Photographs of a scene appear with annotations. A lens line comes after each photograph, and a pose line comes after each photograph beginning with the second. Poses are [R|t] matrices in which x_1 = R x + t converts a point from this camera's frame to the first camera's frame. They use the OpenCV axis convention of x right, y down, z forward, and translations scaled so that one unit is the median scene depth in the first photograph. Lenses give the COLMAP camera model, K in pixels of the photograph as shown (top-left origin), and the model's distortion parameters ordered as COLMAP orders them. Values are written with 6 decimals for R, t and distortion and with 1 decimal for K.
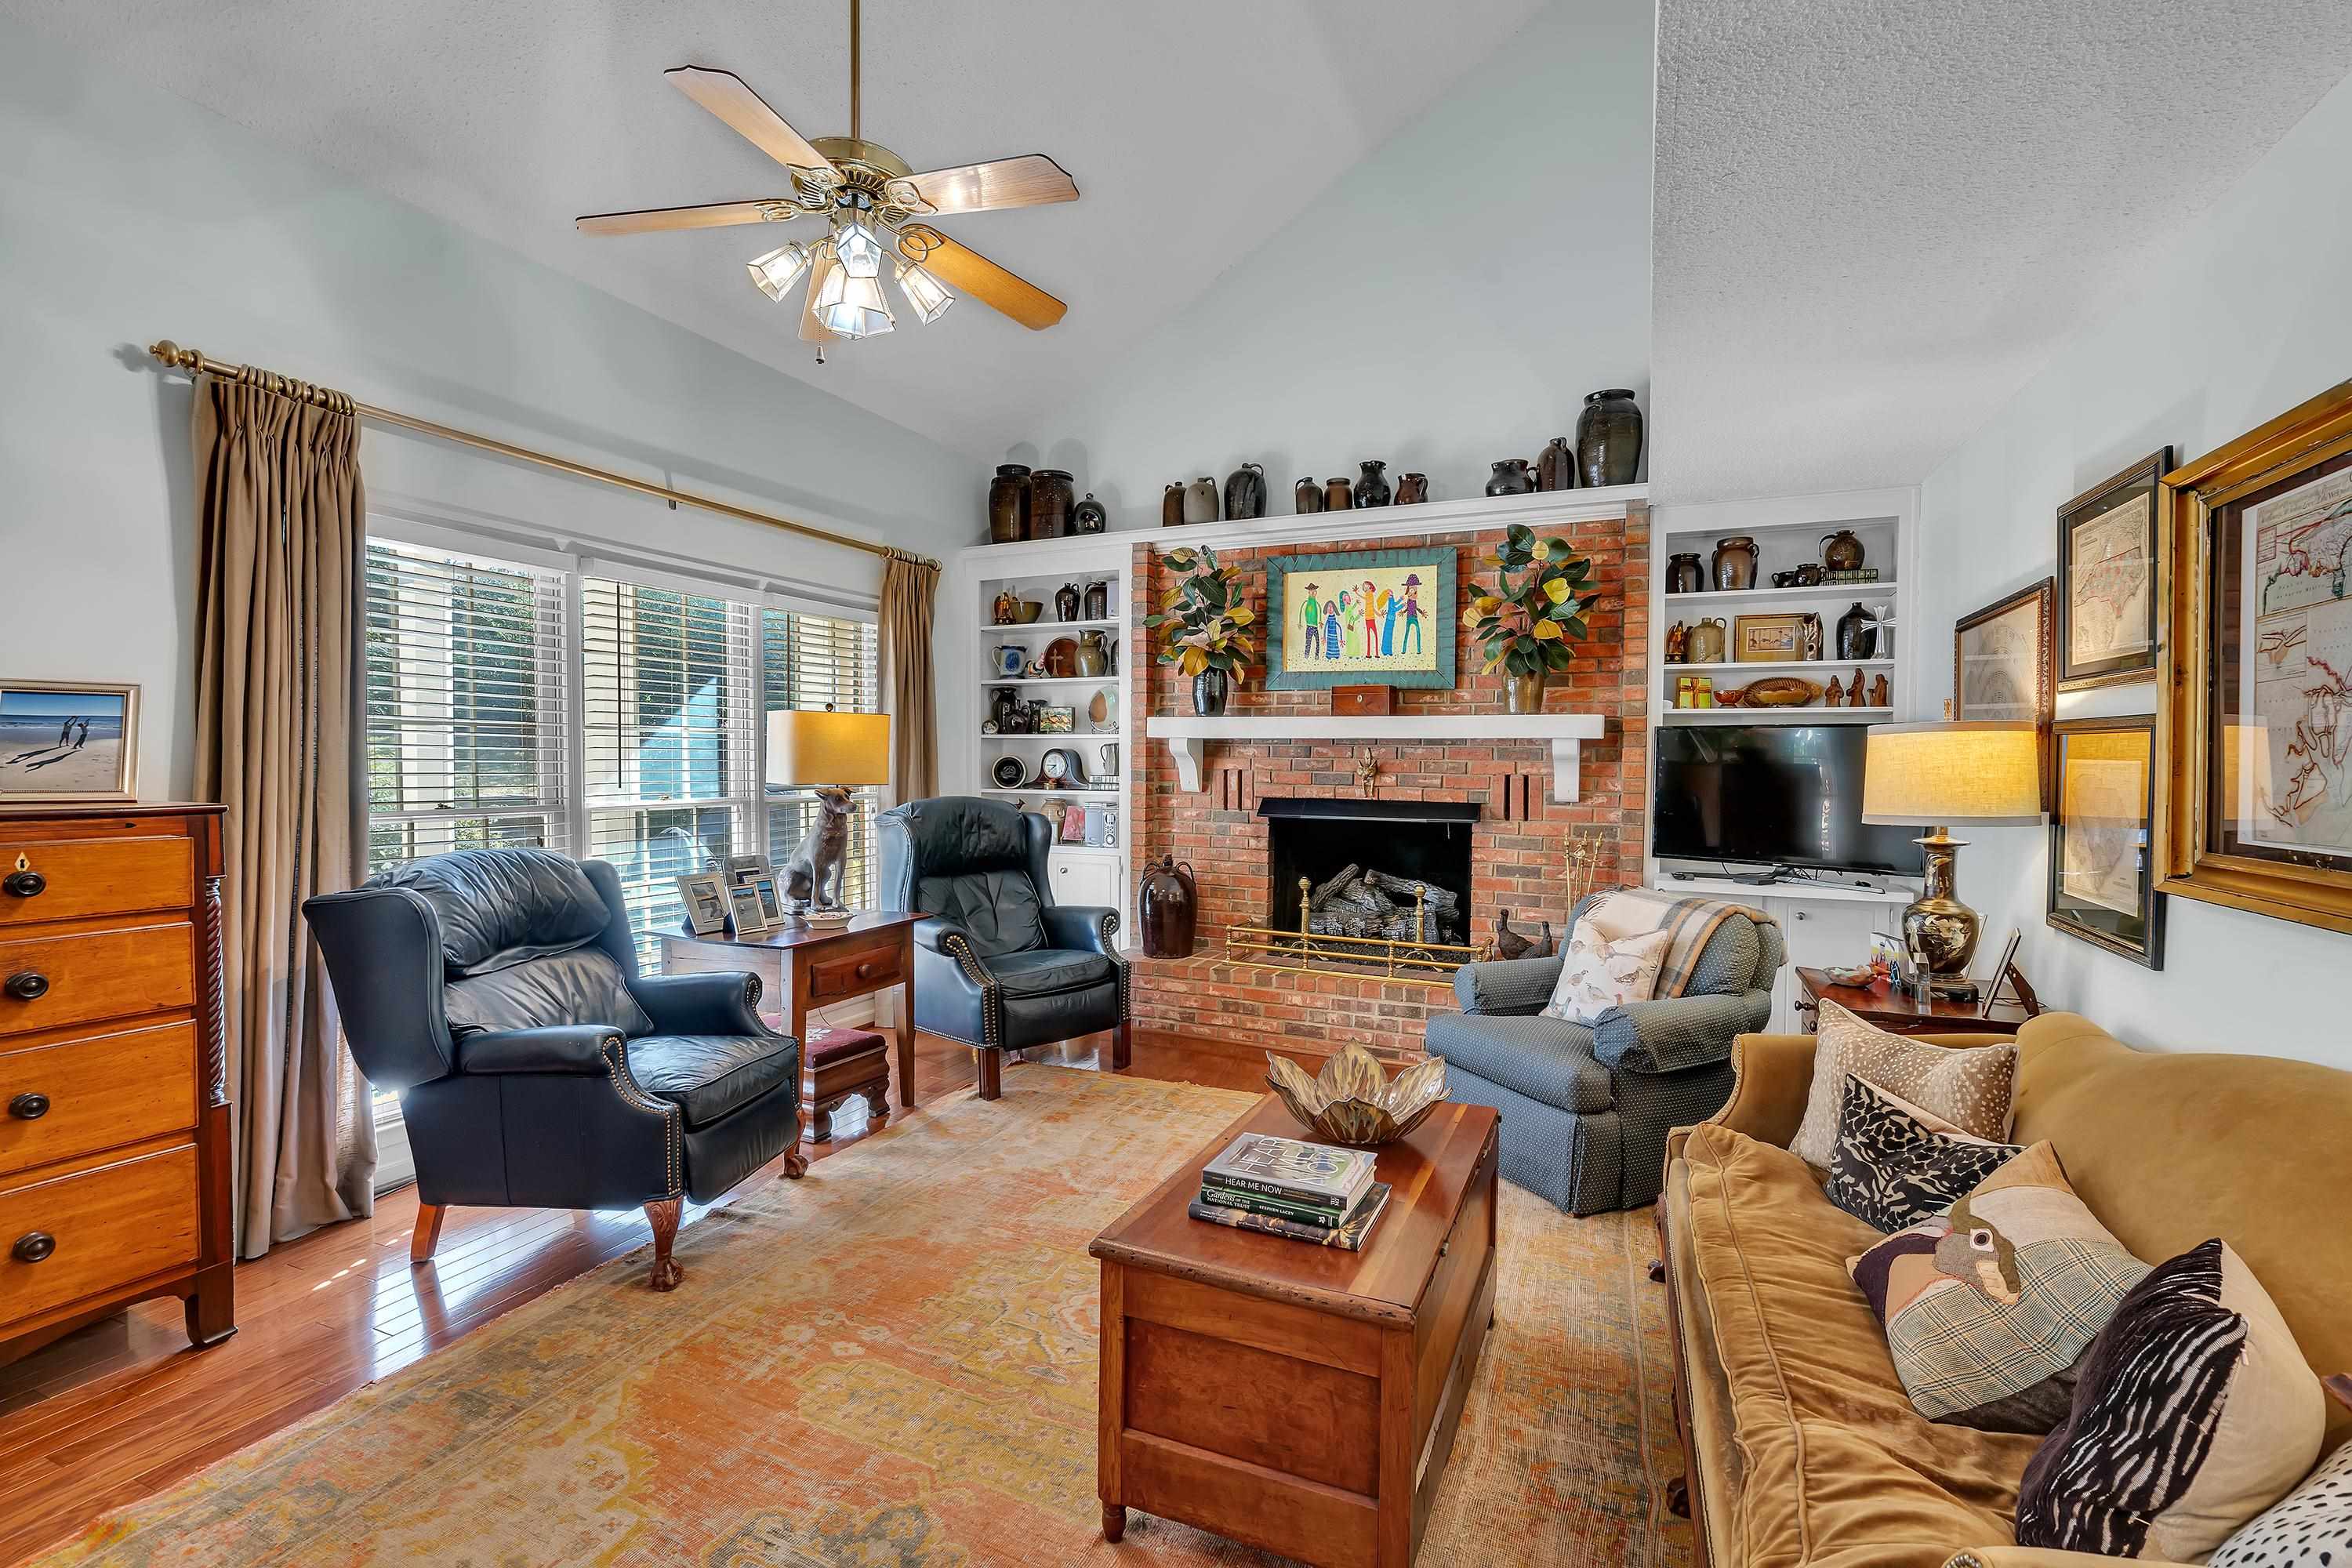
lens RADIAL K [[1052.6, 0, 1167.0], [0, 1052.6, 783.2], [0, 0, 1]] dist [-0.008407, 0.003569]
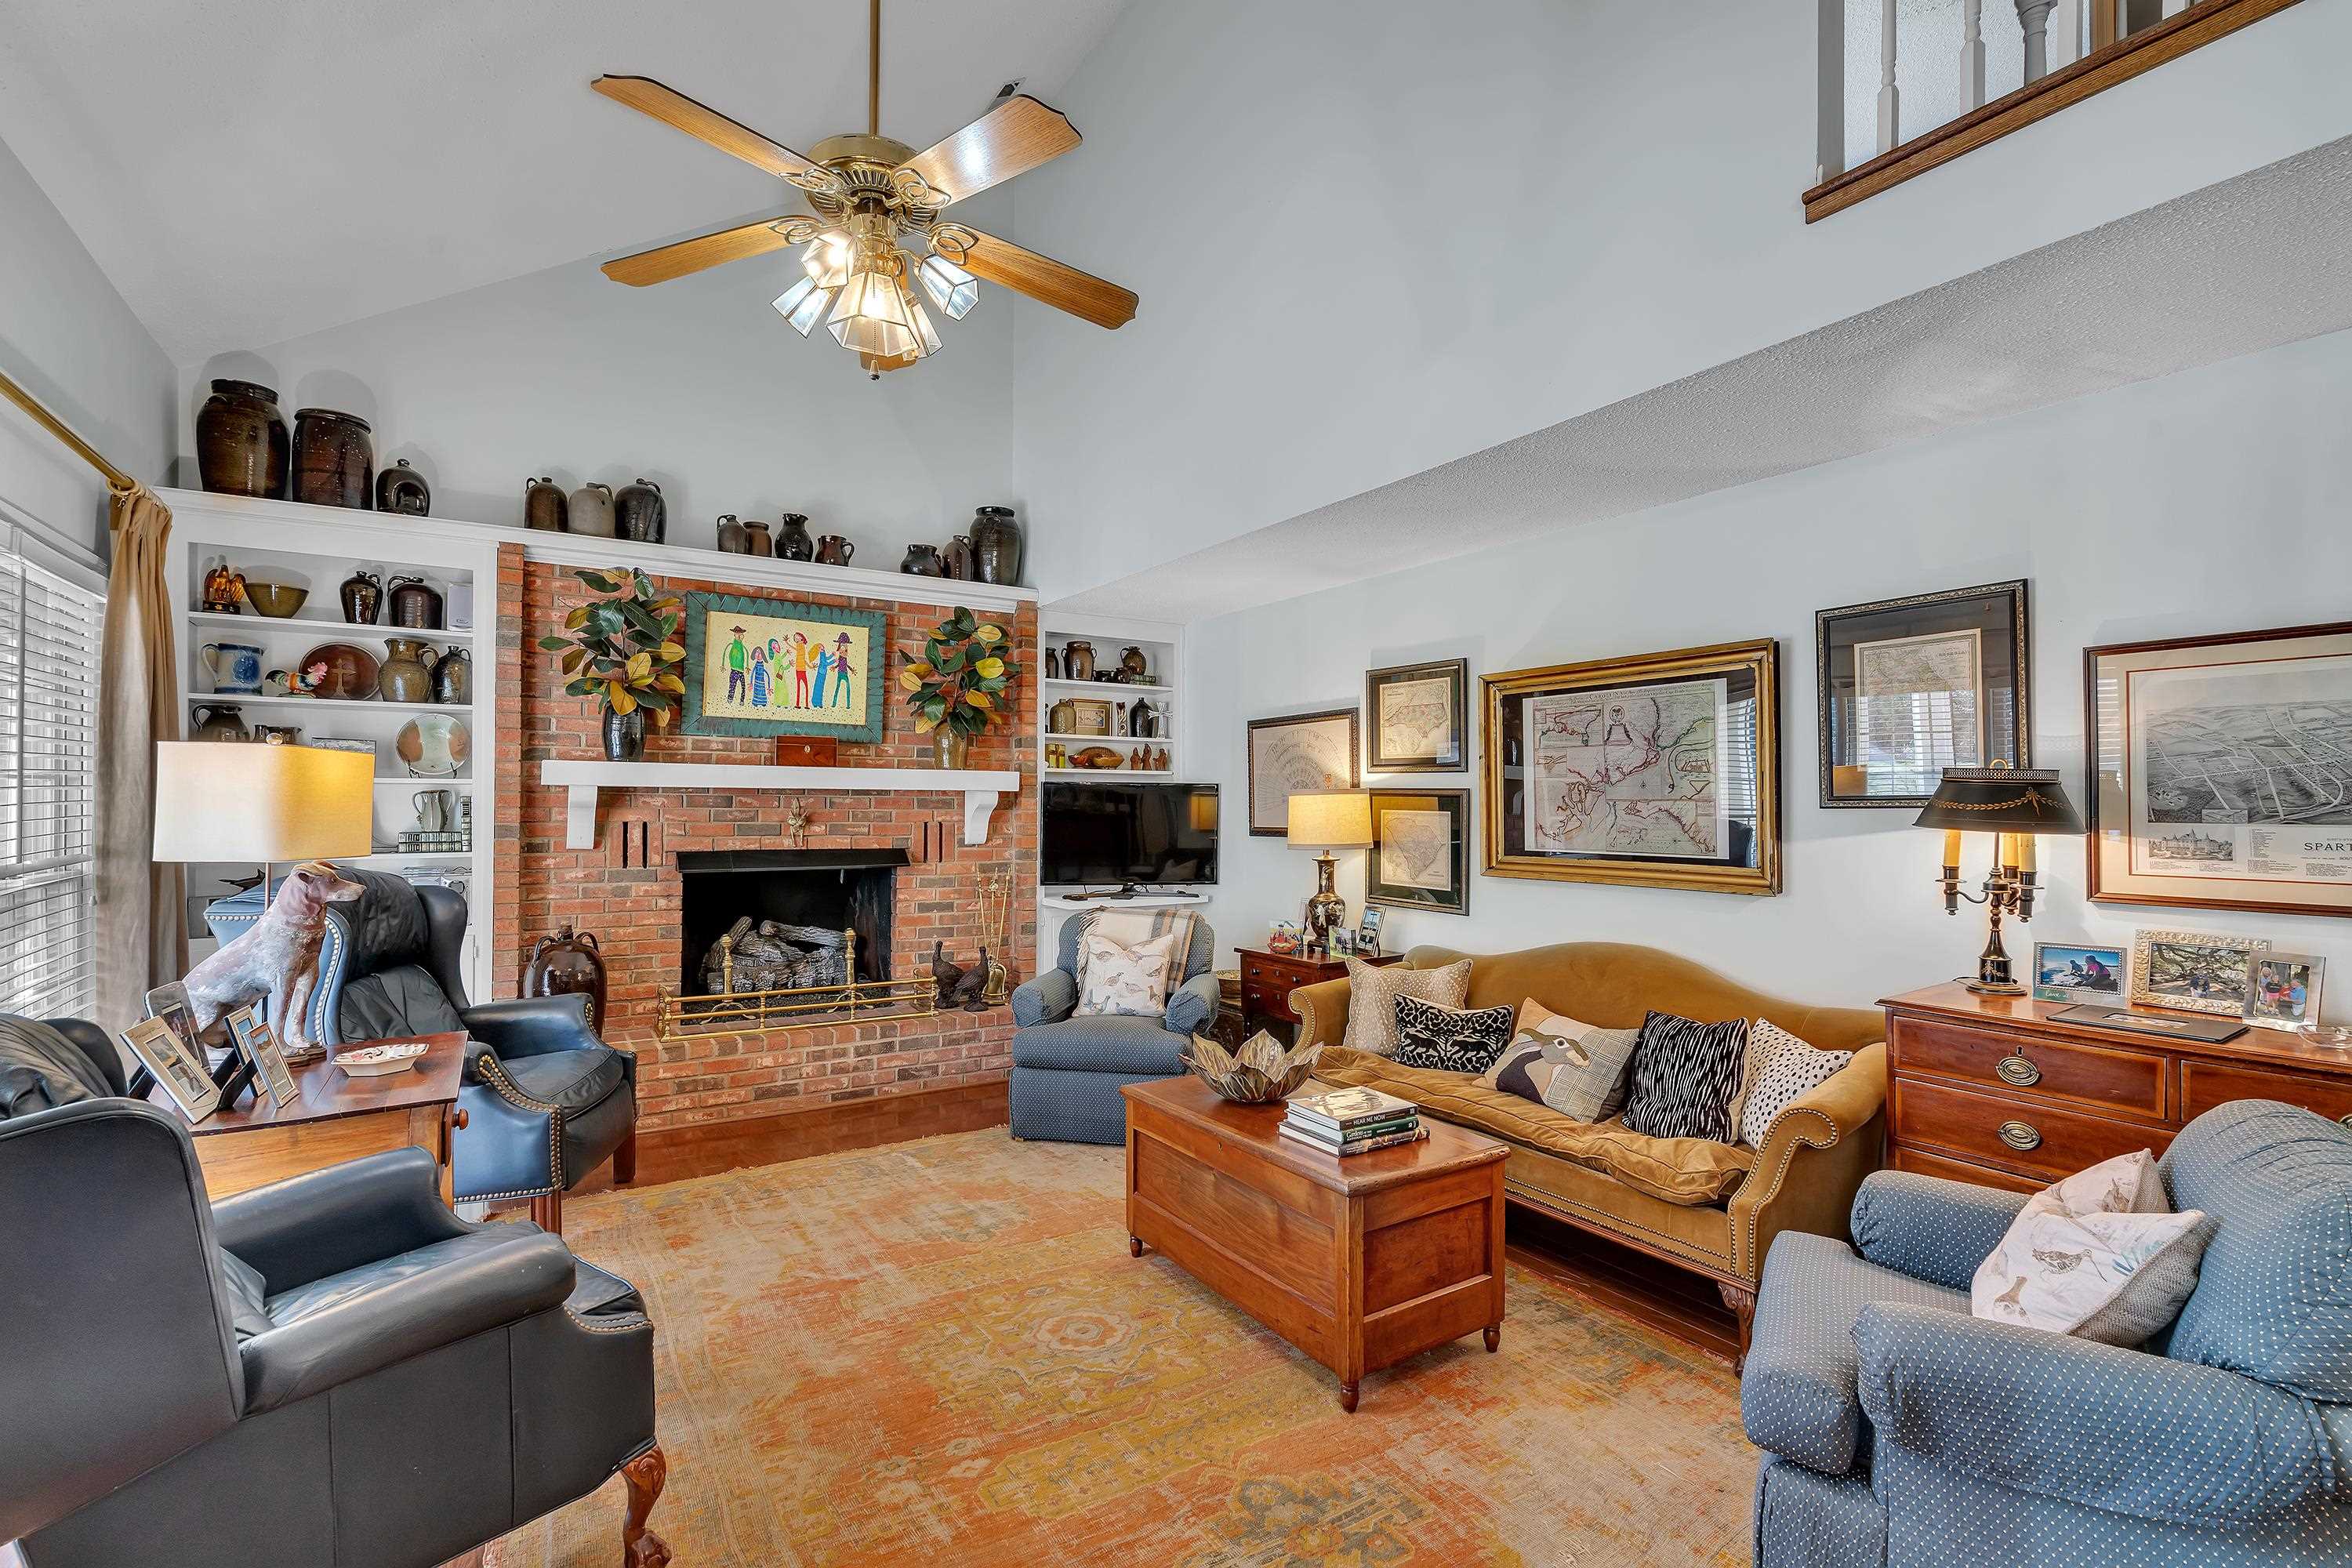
lens RADIAL K [[1052.6, 0, 1168.6], [0, 1052.6, 781.9], [0, 0, 1]] dist [-0.008407, 0.003569]
pose [[0.551410, 0.011194, 0.834159, -0.474830], [0.019040, 0.999481, -0.025999, -0.016620], [-0.834017, 0.030219, 0.550911, 0.159469]]
